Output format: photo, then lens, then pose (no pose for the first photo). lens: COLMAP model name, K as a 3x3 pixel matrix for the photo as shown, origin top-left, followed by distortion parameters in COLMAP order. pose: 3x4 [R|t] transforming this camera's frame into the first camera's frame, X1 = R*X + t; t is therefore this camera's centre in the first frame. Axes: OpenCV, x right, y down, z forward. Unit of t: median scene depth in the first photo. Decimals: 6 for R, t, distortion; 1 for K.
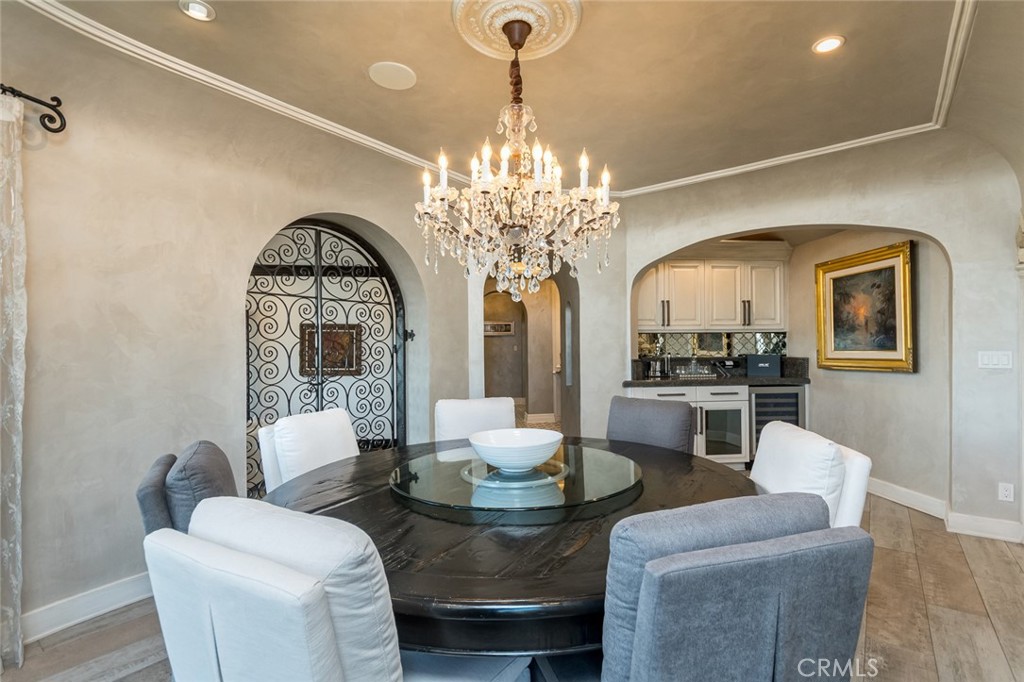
lens RADIAL K [[455.4, 0, 521.2], [0, 455.4, 344.2], [0, 0, 1]] dist [-0.001645, -0.000710]
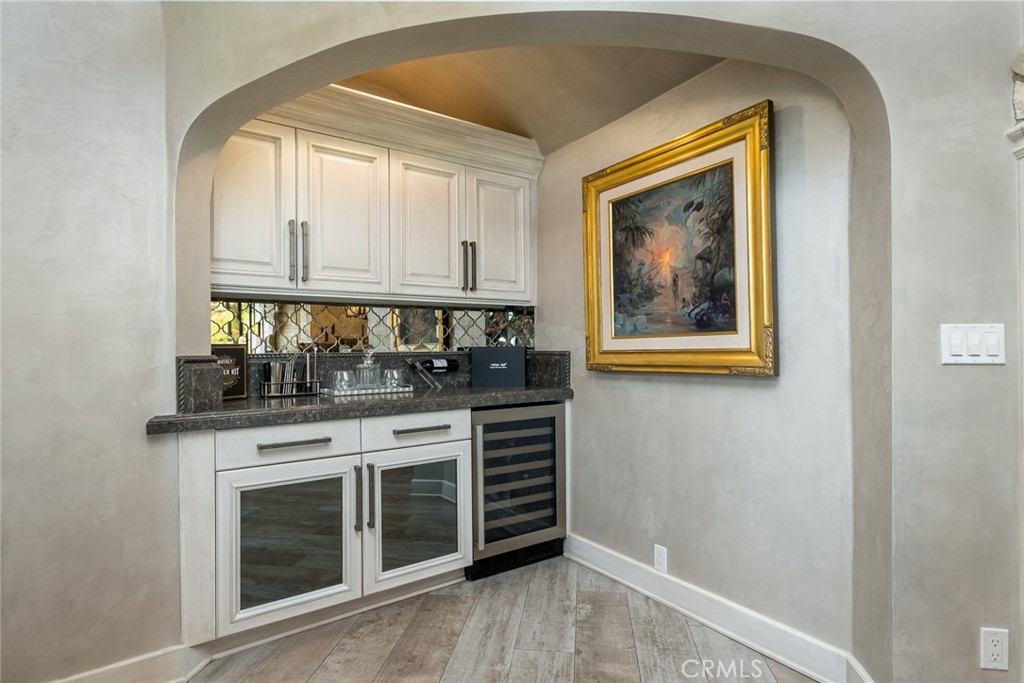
lens RADIAL K [[509.1, 0, 512.5], [0, 509.1, 343.8], [0, 0, 1]] dist [-0.002377, -0.000304]
pose [[0.868670, 0.001954, 0.495388, 0.279951], [-0.000767, 0.999996, -0.002599, 0.023697], [-0.495391, 0.001878, 0.868668, 0.527073]]
